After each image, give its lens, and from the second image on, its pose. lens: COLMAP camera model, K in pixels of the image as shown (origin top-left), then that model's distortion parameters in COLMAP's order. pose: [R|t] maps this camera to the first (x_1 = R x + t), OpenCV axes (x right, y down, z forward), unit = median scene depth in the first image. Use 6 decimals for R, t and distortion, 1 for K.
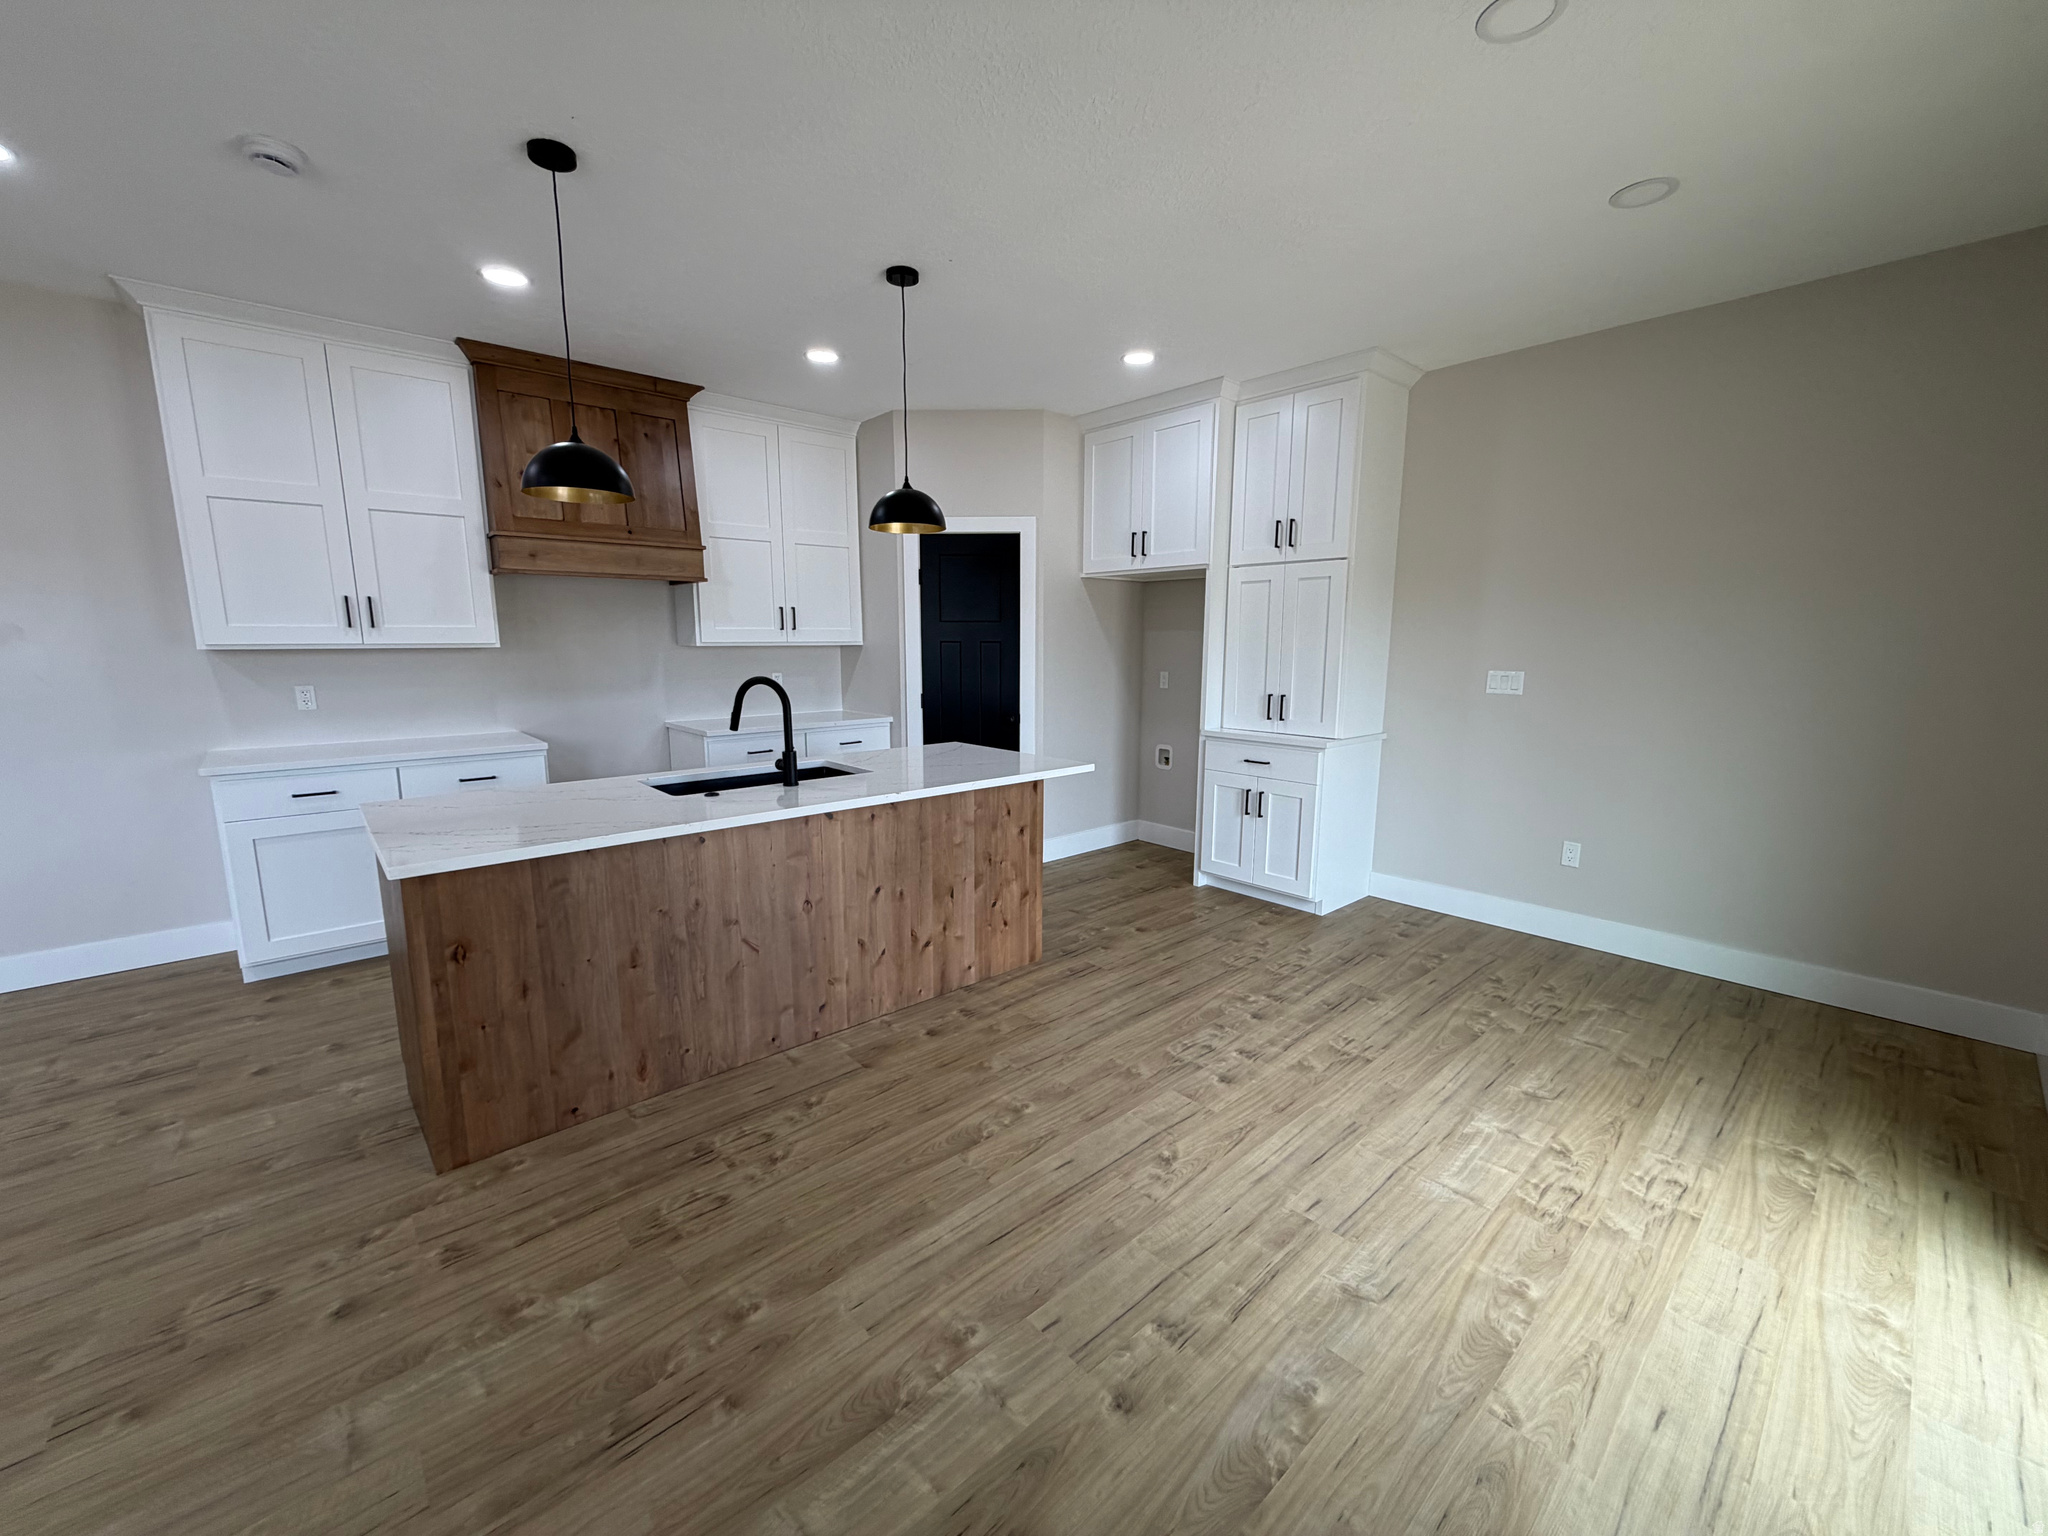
lens RADIAL K [[818.1, 0, 1021.9], [0, 818.1, 768.5], [0, 0, 1]] dist [-0.000465, -0.000024]
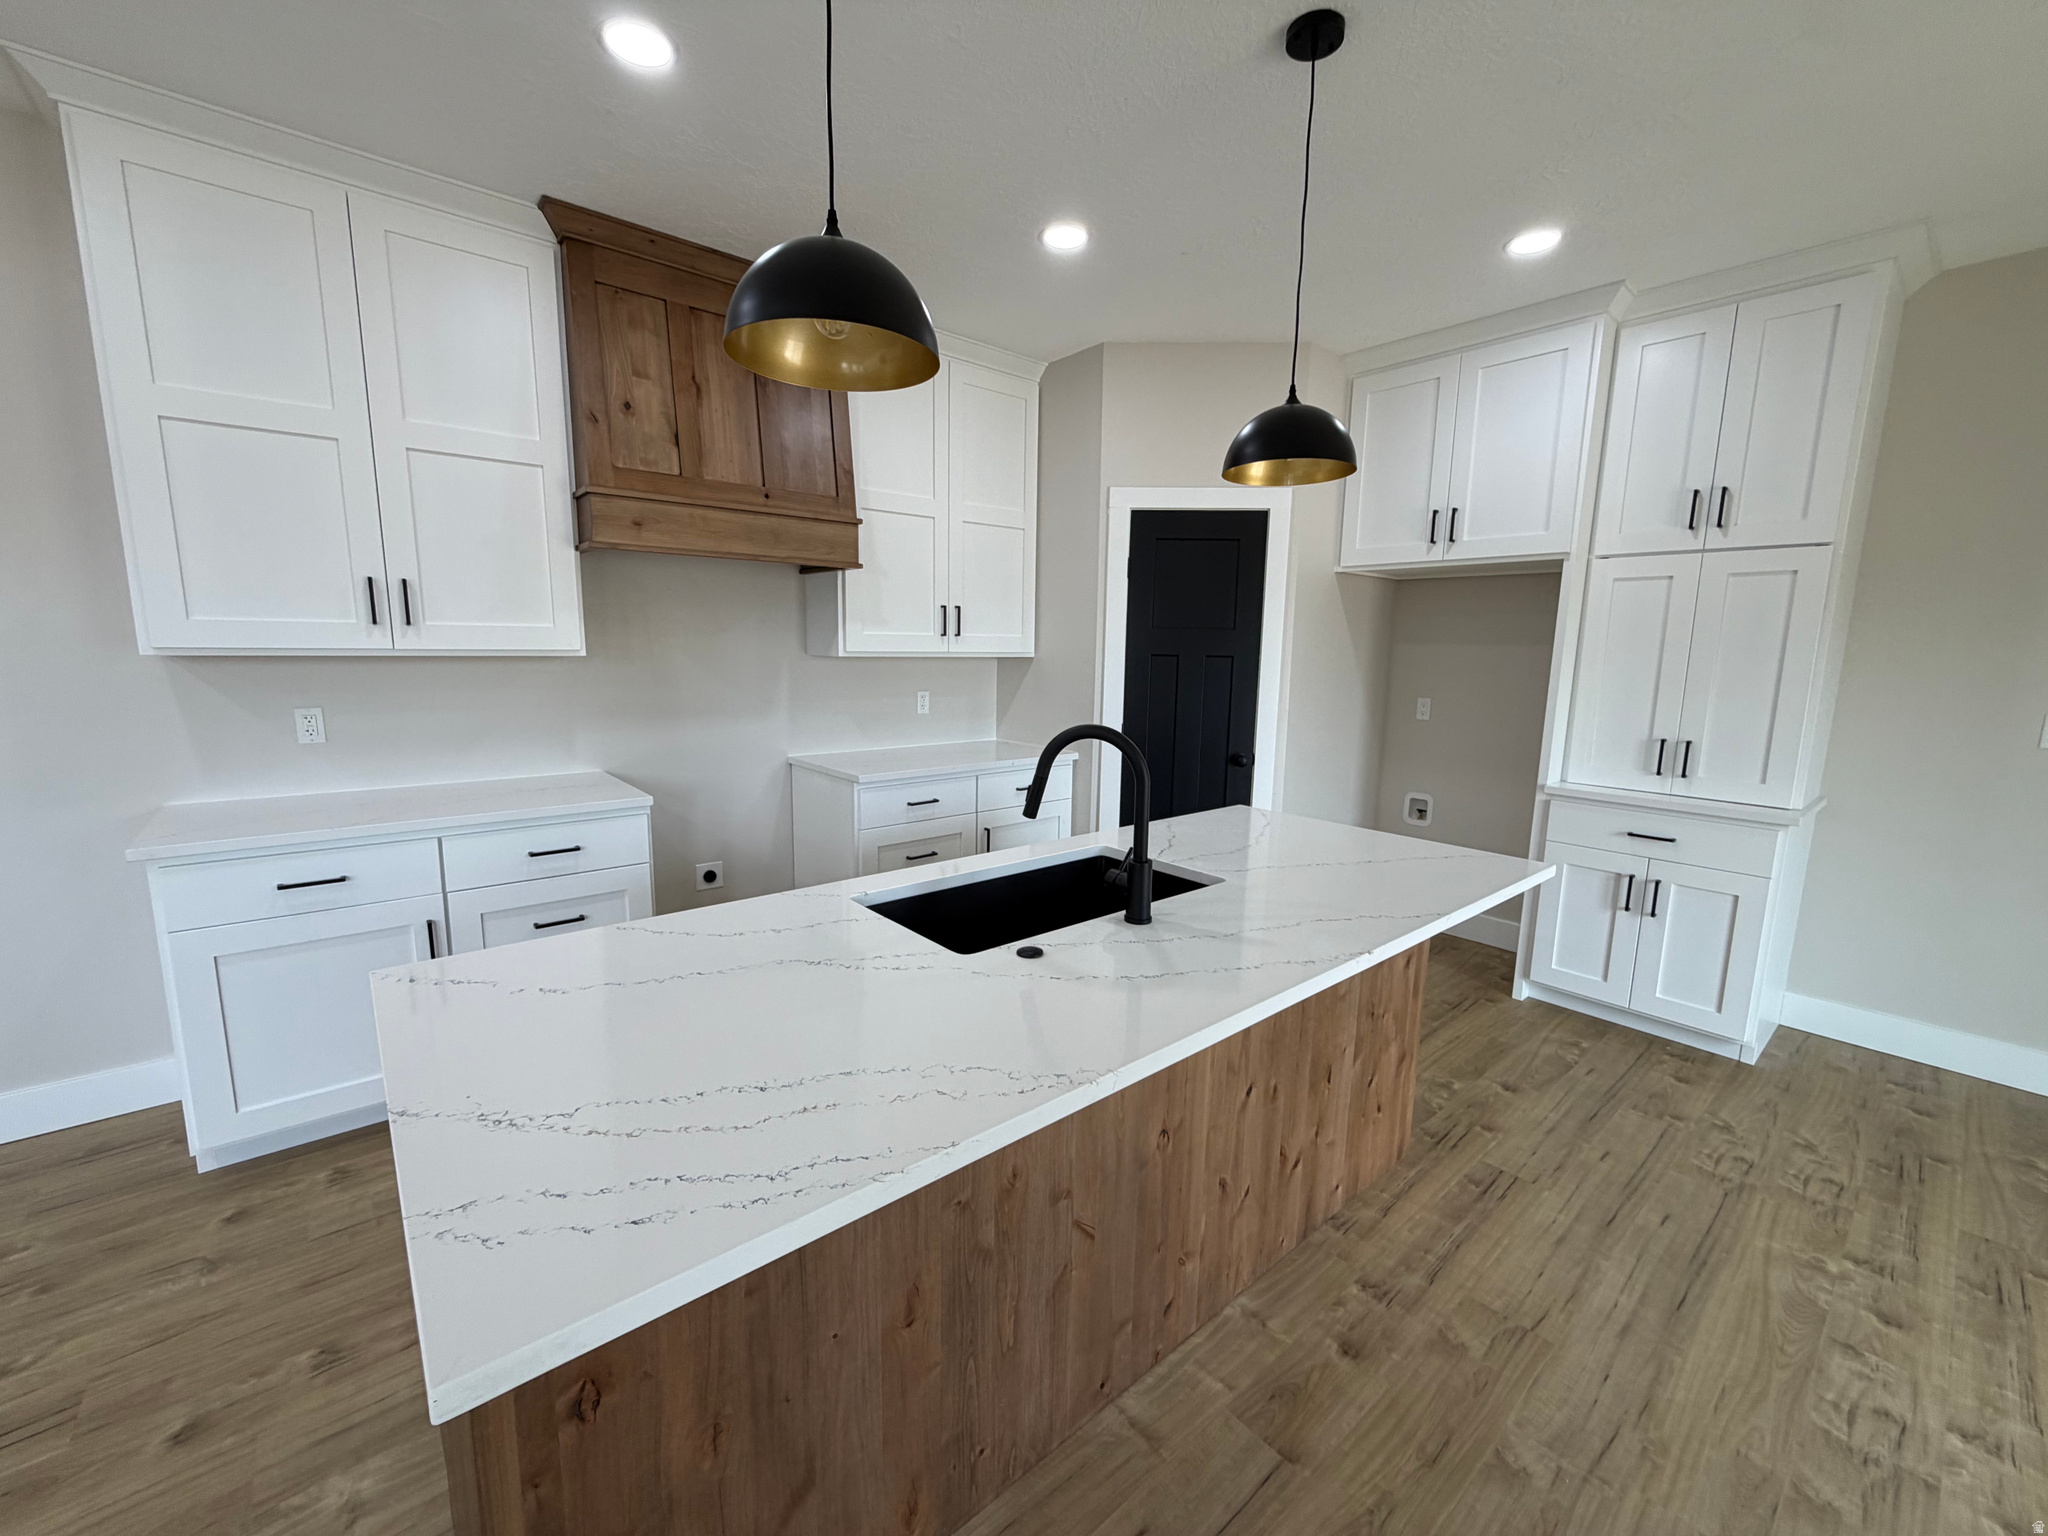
lens RADIAL K [[819.9, 0, 1020.7], [0, 819.9, 768.3], [0, 0, 1]] dist [-0.000317, 0.000022]
pose [[0.999429, 0.019502, -0.027587, -0.297224], [-0.019721, 0.999776, -0.007714, -0.065361], [0.027430, 0.008254, 0.999590, 0.376064]]
